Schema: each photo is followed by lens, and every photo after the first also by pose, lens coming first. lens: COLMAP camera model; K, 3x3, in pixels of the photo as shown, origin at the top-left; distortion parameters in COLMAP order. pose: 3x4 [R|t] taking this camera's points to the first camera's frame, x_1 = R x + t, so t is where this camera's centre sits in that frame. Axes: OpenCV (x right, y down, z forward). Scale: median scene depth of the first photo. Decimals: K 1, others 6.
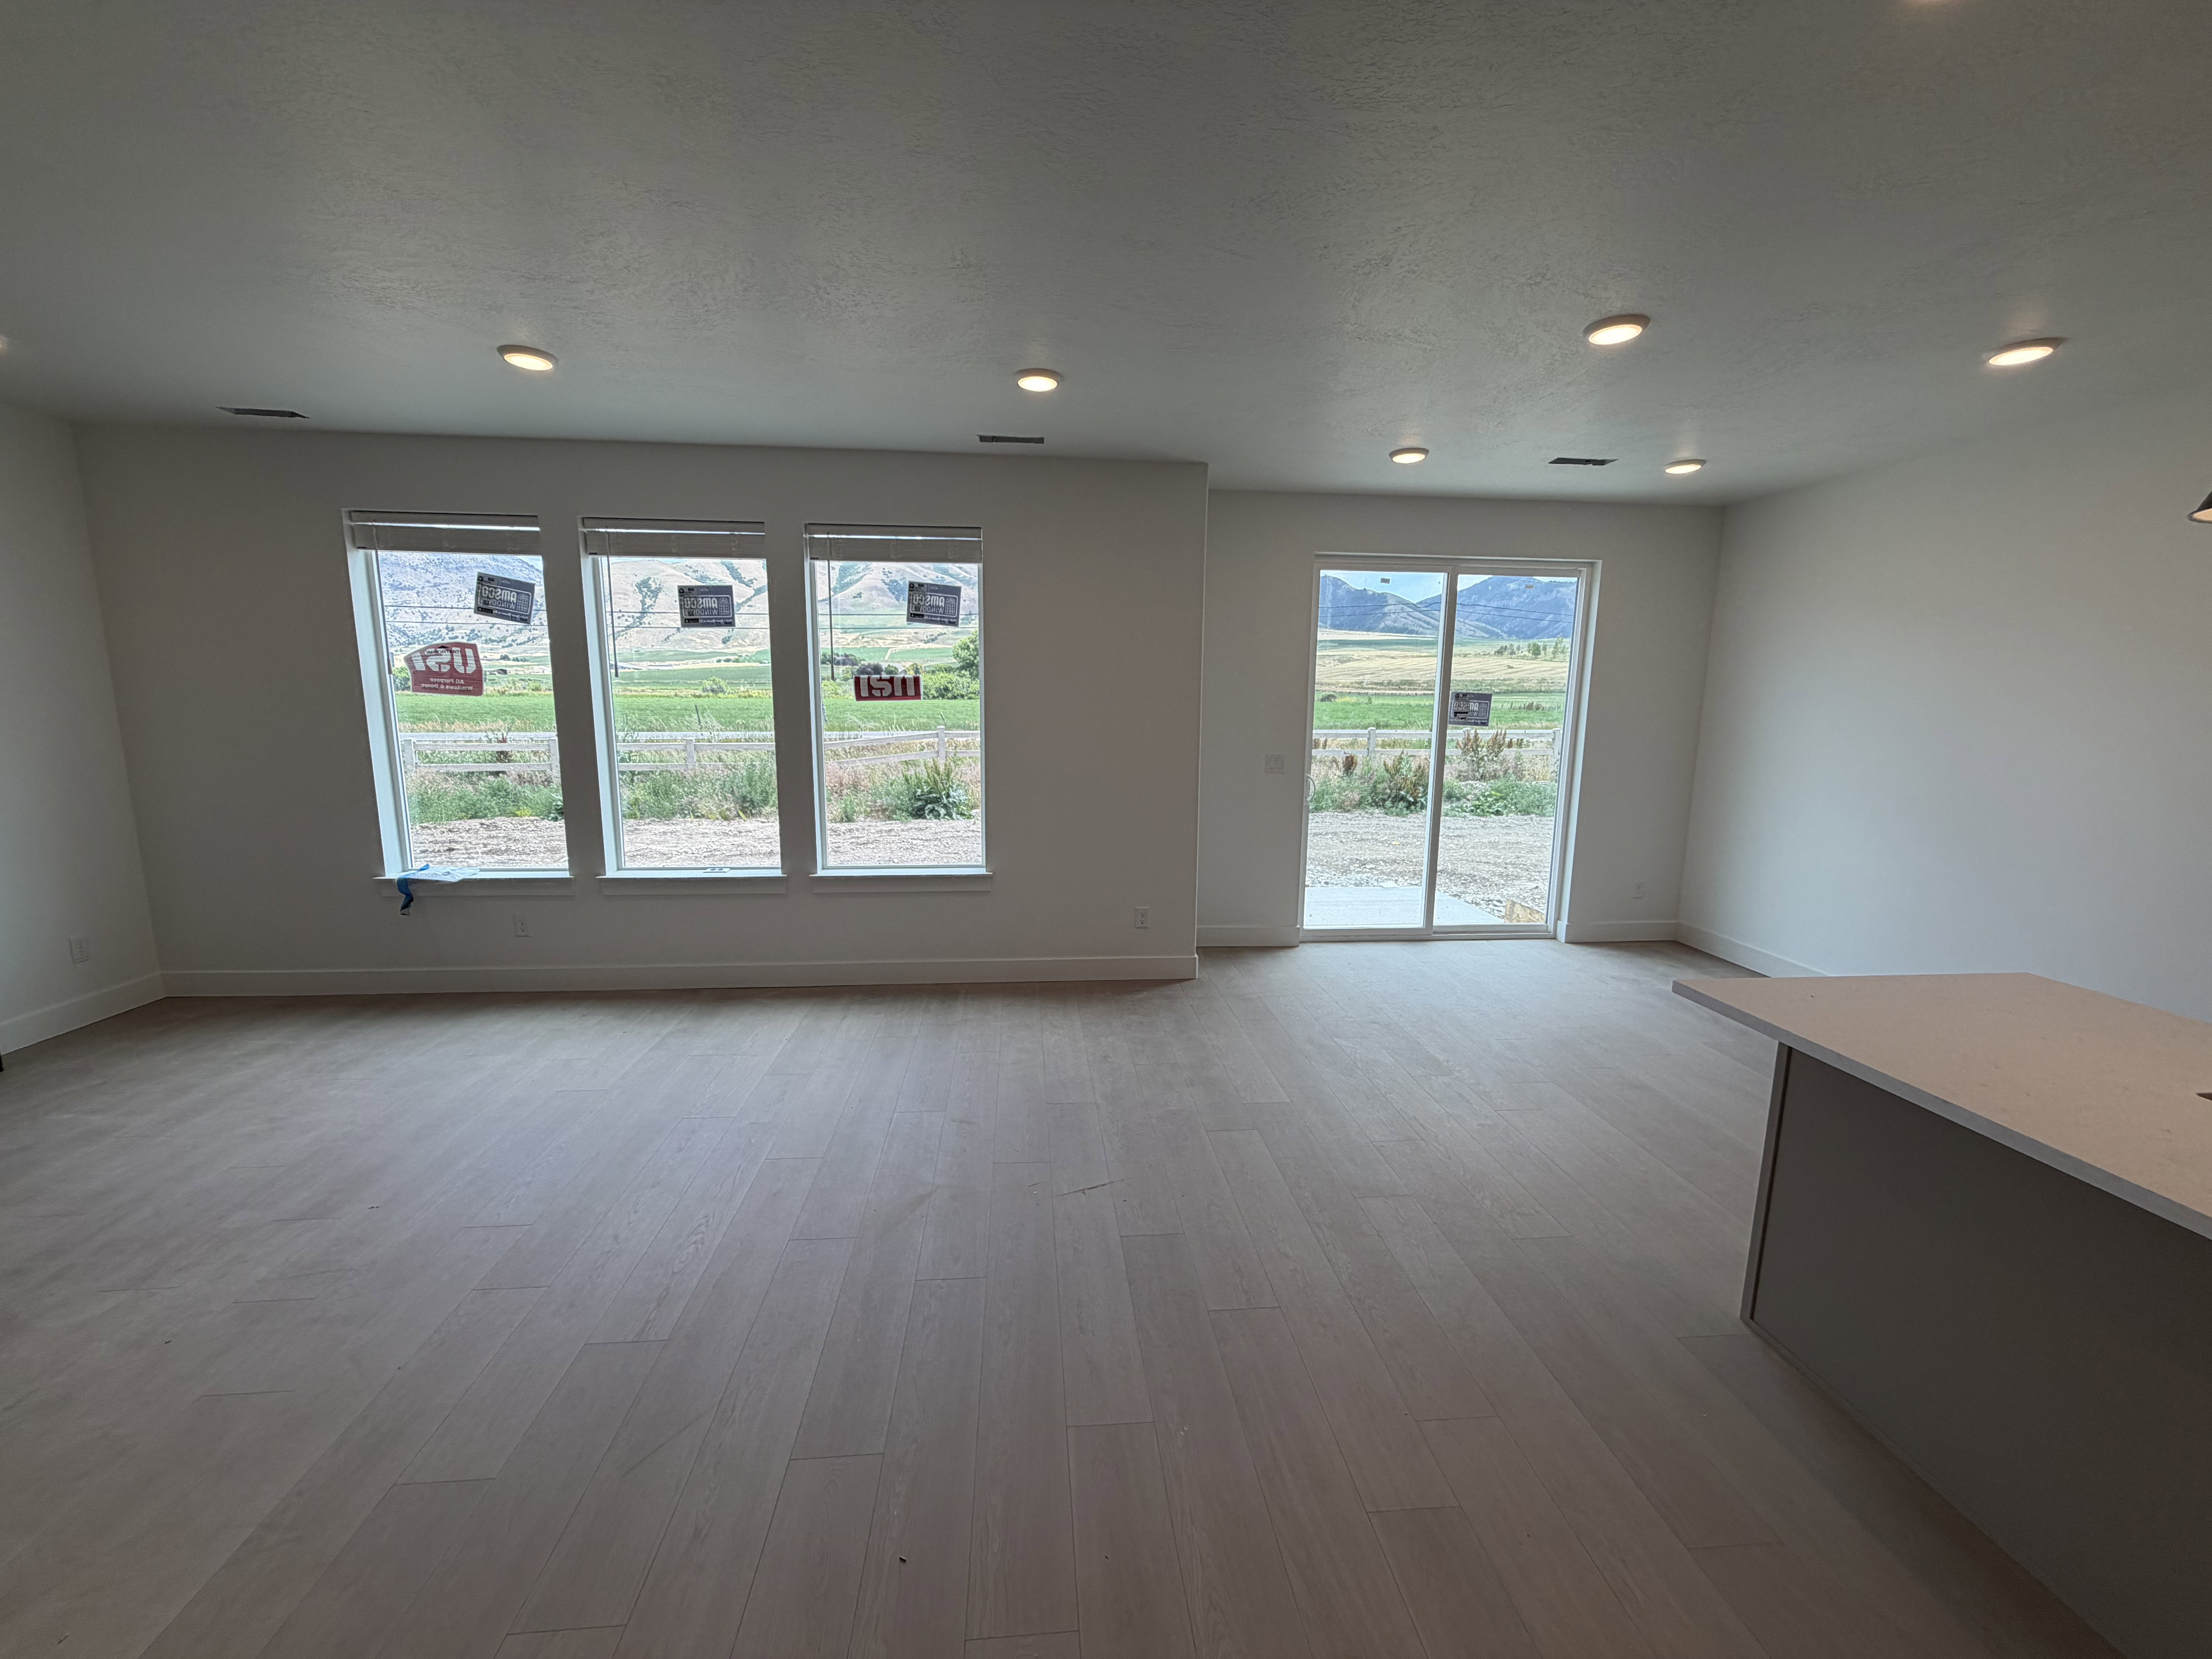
lens RADIAL K [[882.7, 0, 1099.9], [0, 882.7, 831.6], [0, 0, 1]] dist [0.001457, 0.000697]
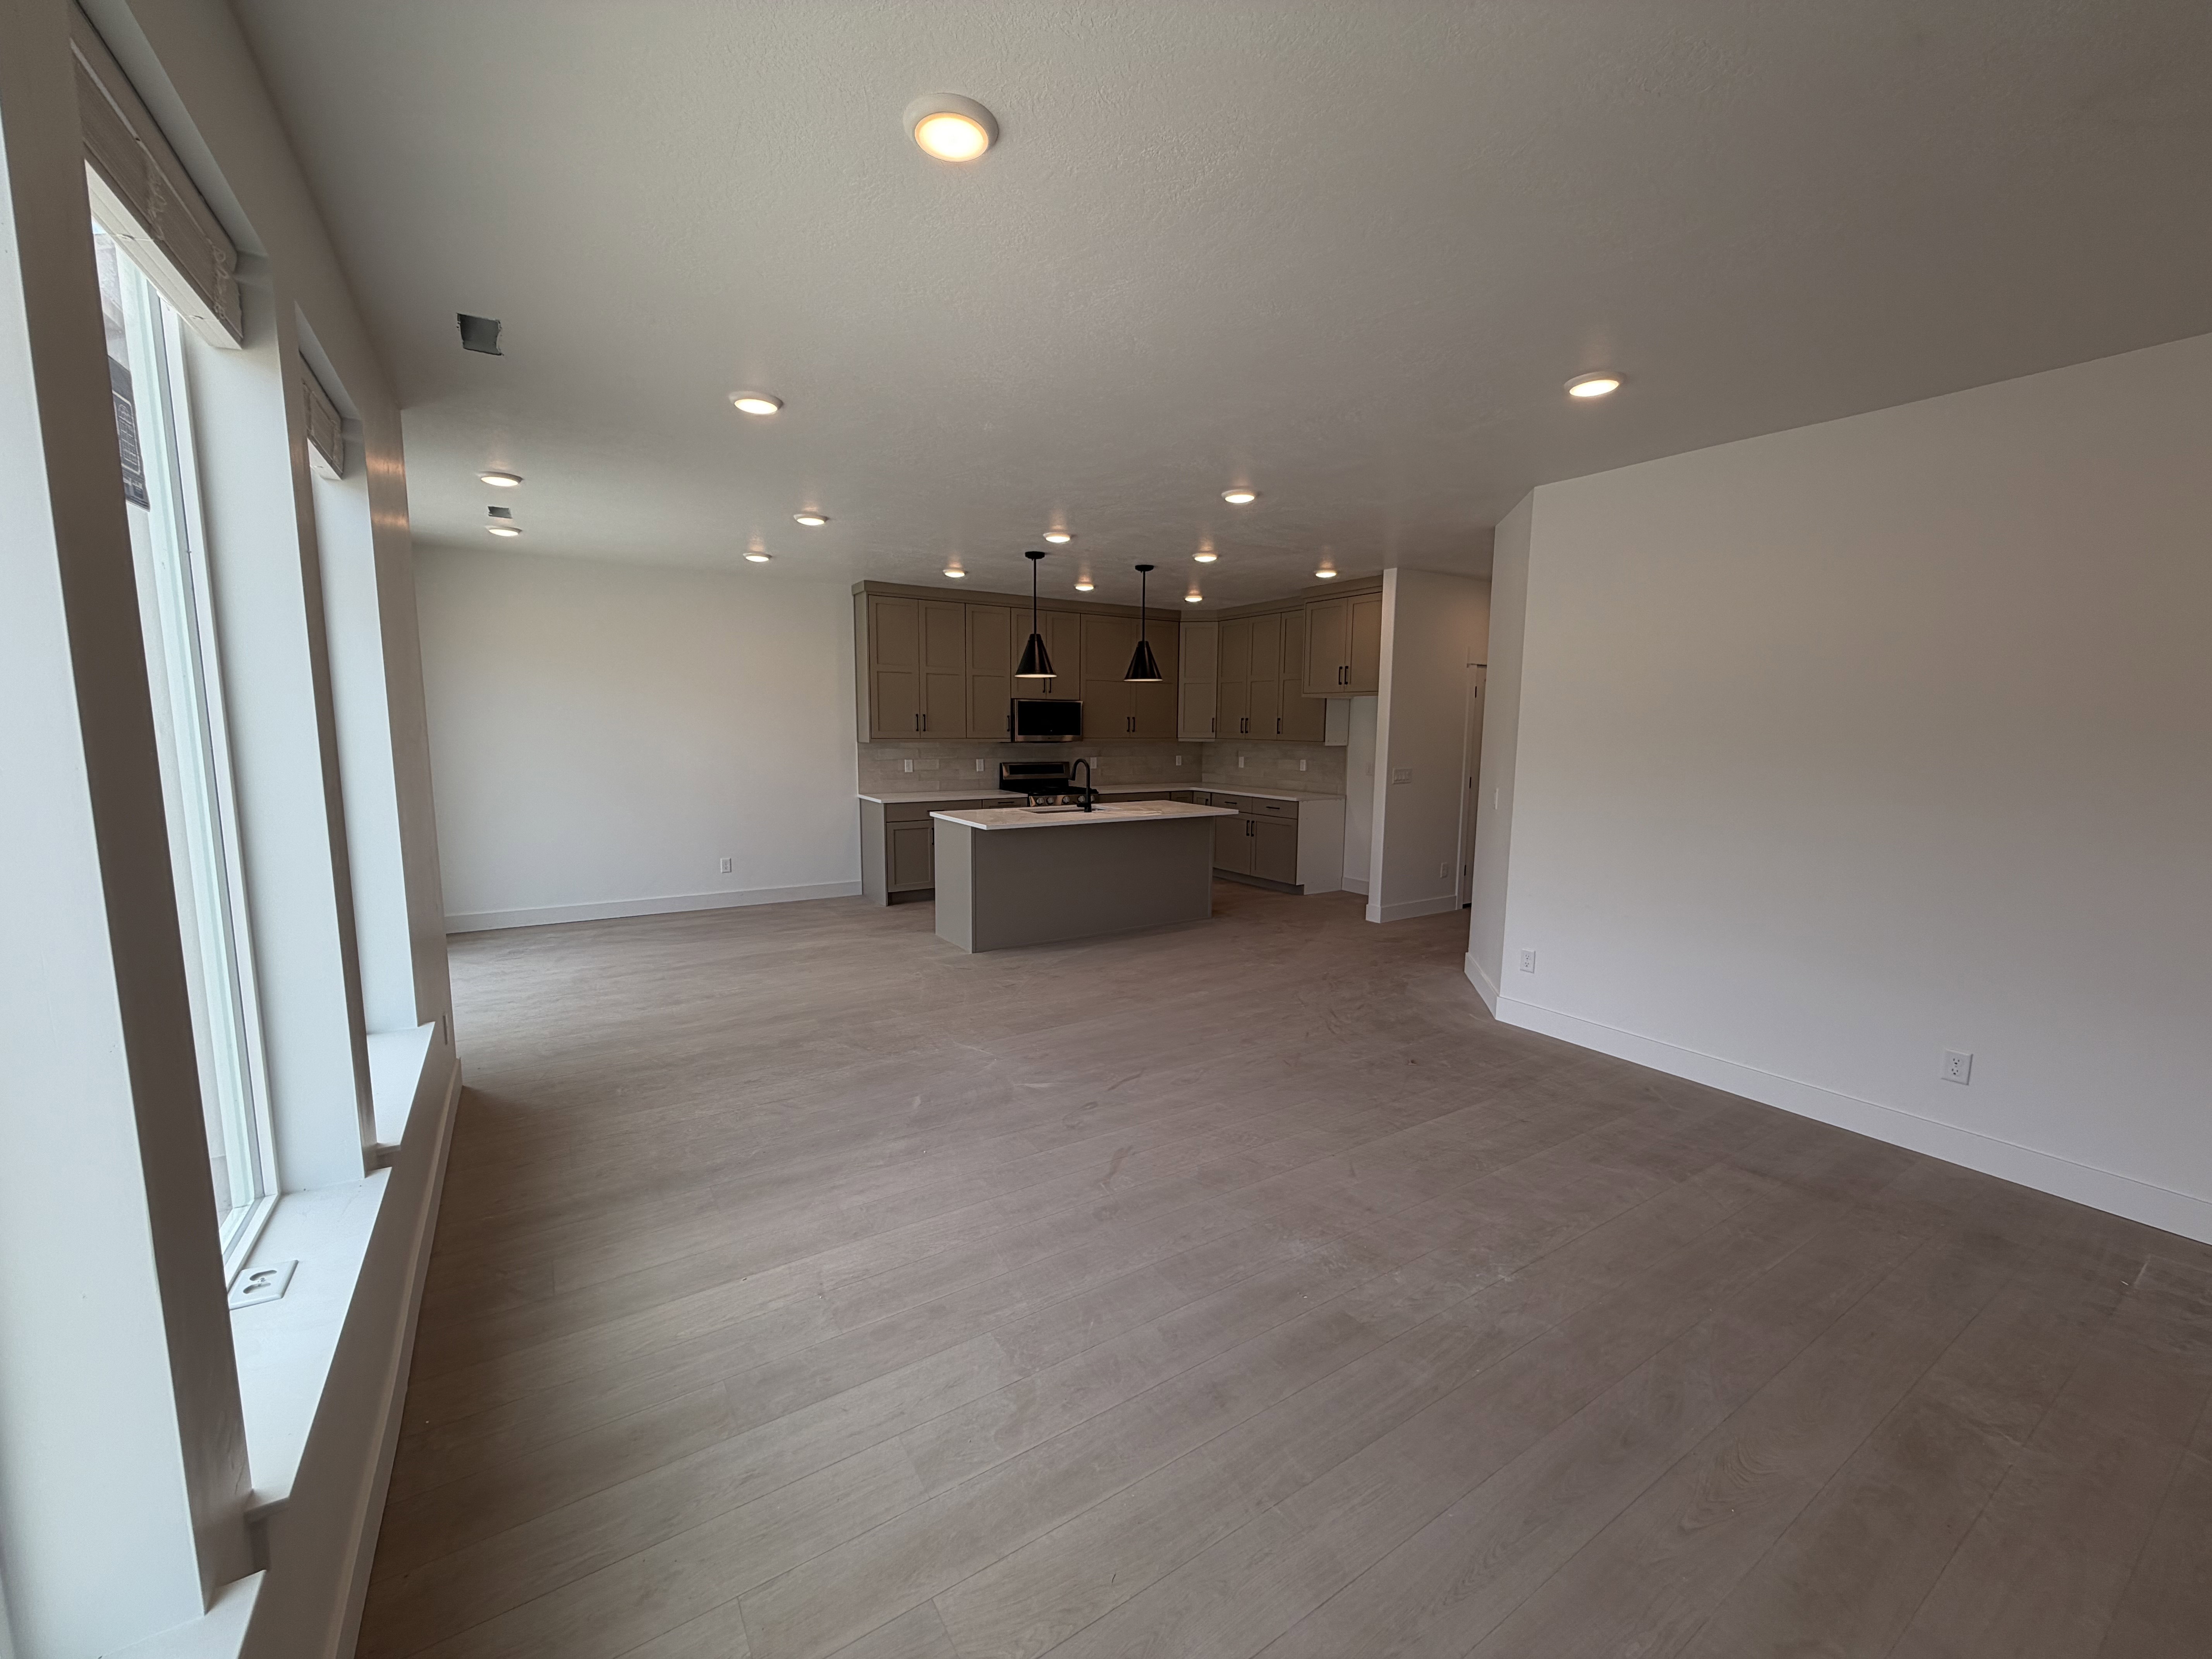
lens RADIAL K [[882.7, 0, 1099.9], [0, 882.7, 831.6], [0, 0, 1]] dist [0.001457, 0.000697]
pose [[-0.464624, -0.124368, 0.876731, -0.832765], [0.125077, 0.970944, 0.204017, -0.141029], [-0.876630, 0.204450, -0.435568, 0.844387]]
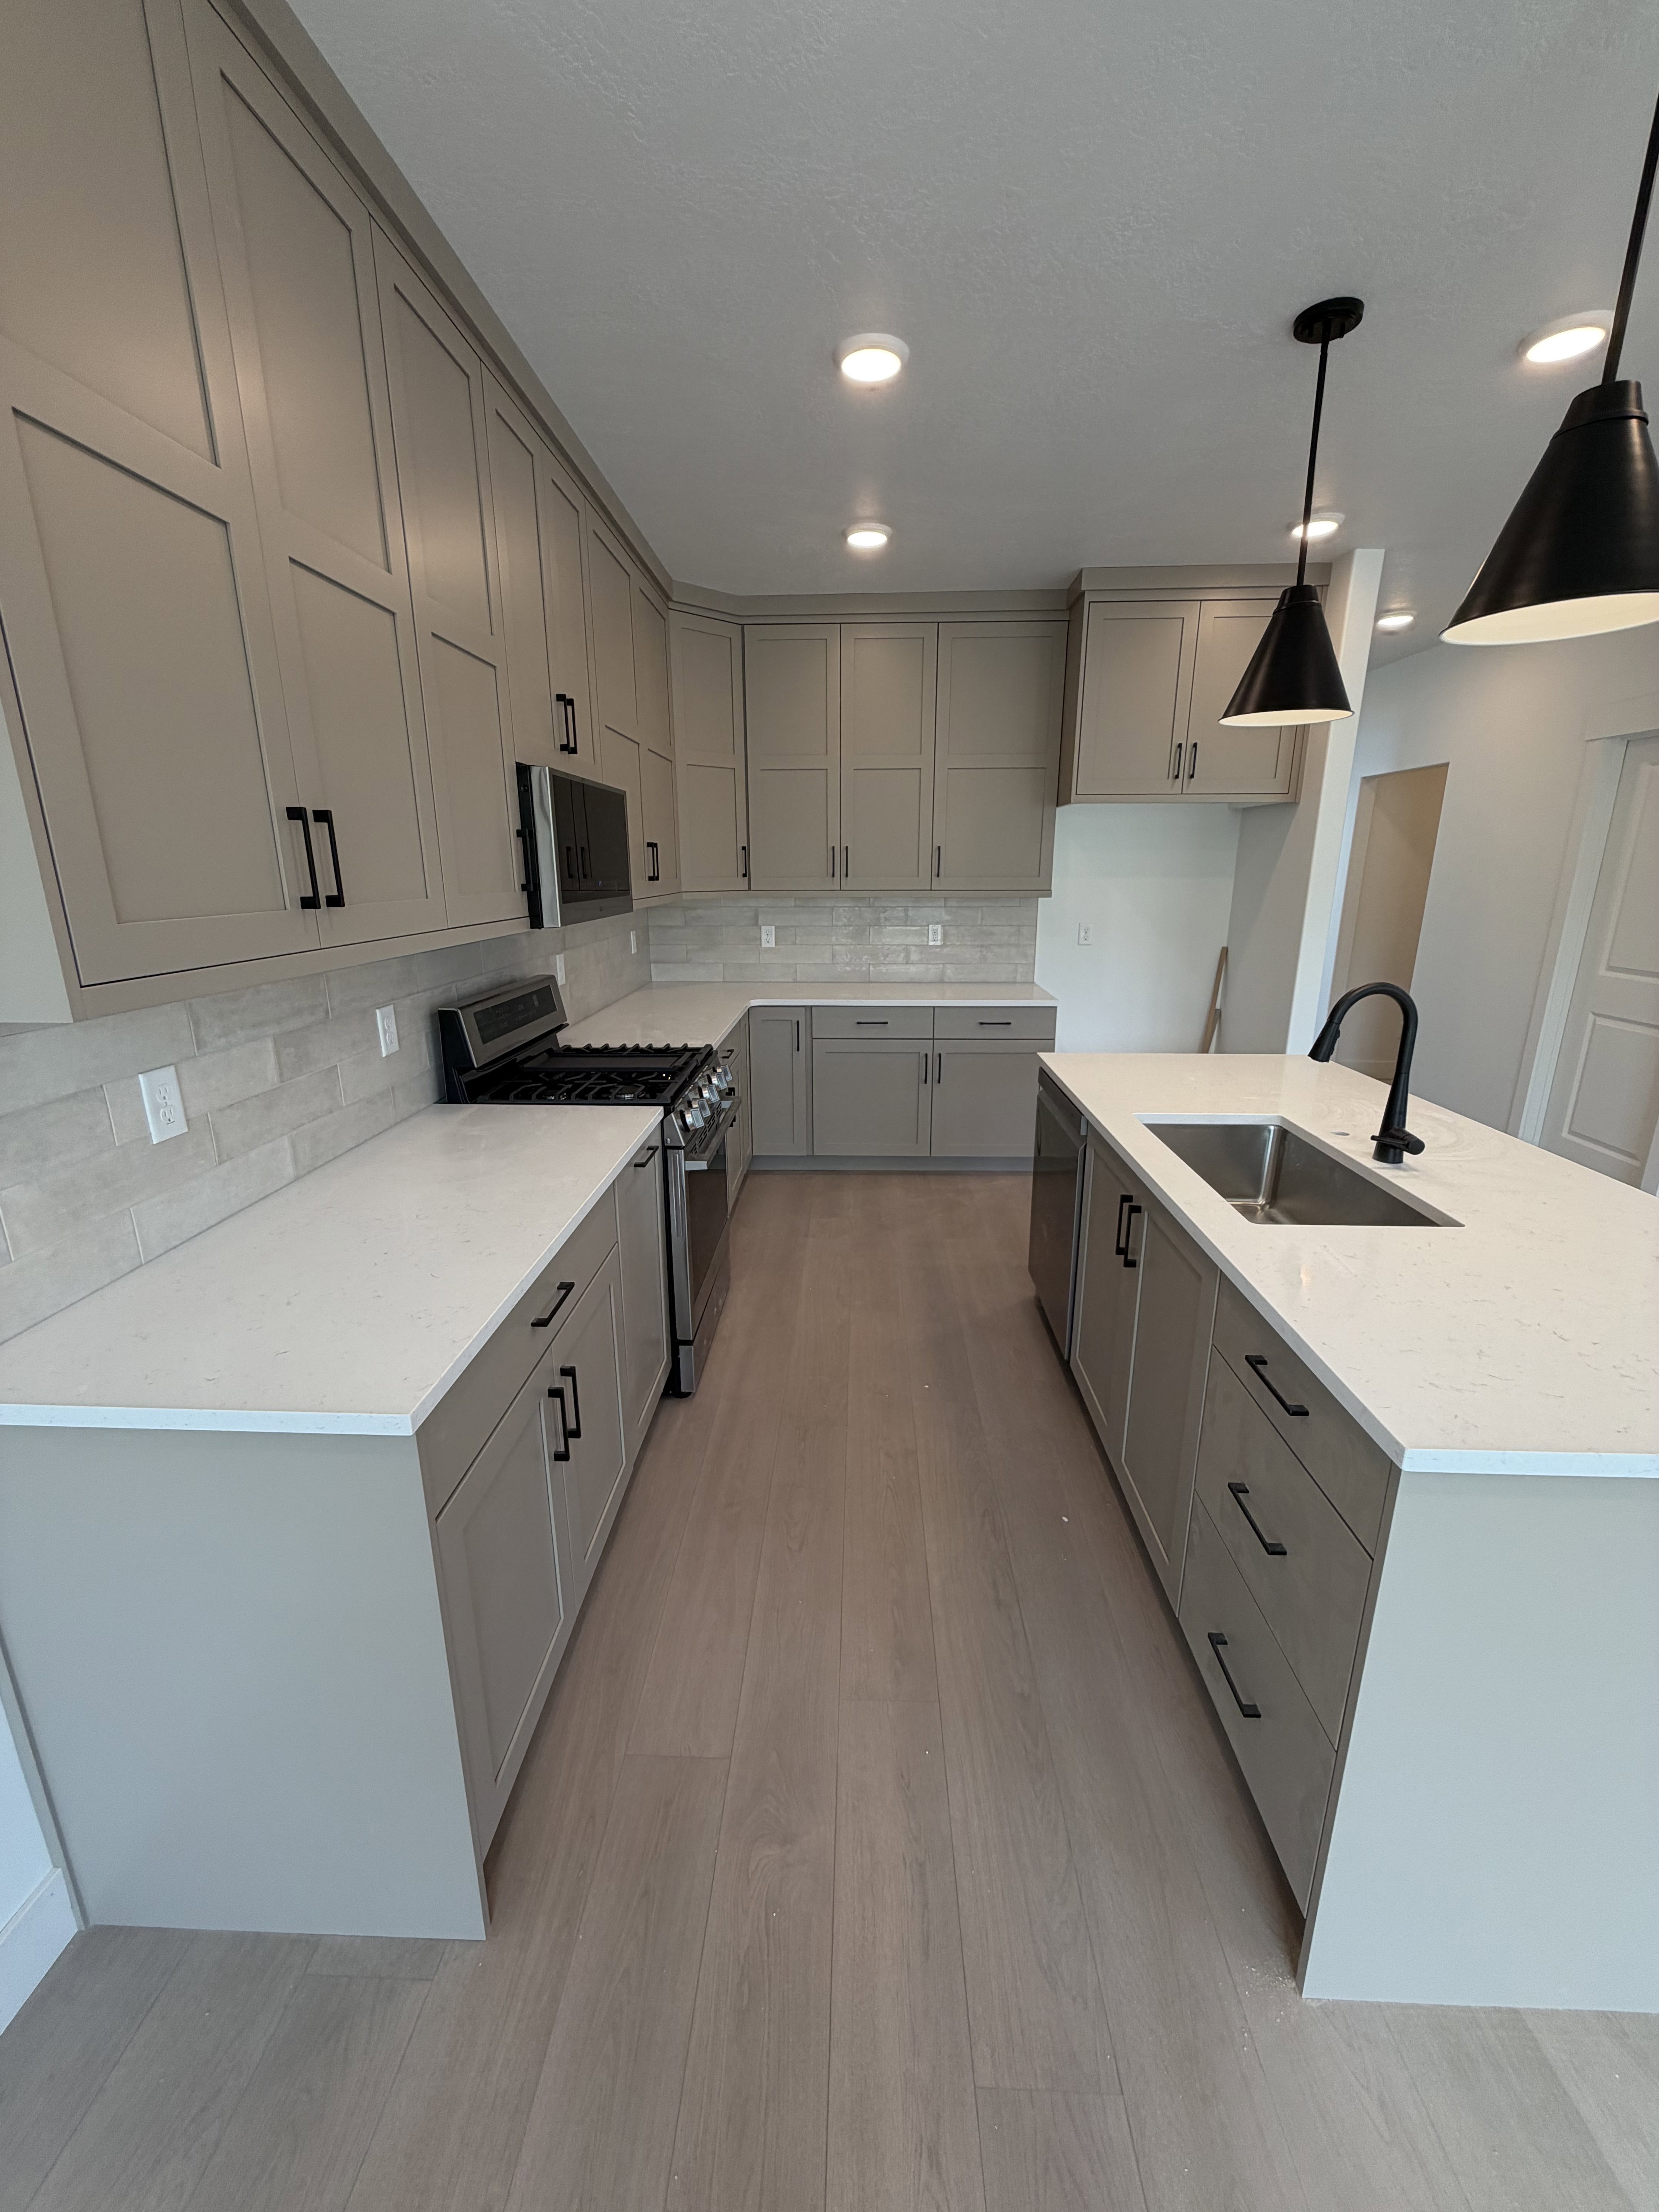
lens RADIAL K [[888.6, 0, 829.5], [0, 888.6, 1106.0], [0, 0, 1]] dist [0.061821, 0.000158]
pose [[-0.991680, -0.043421, 0.121181, 0.606908], [0.010763, 0.910128, 0.414188, -0.092180], [-0.128275, 0.412046, -0.902089, 0.655935]]
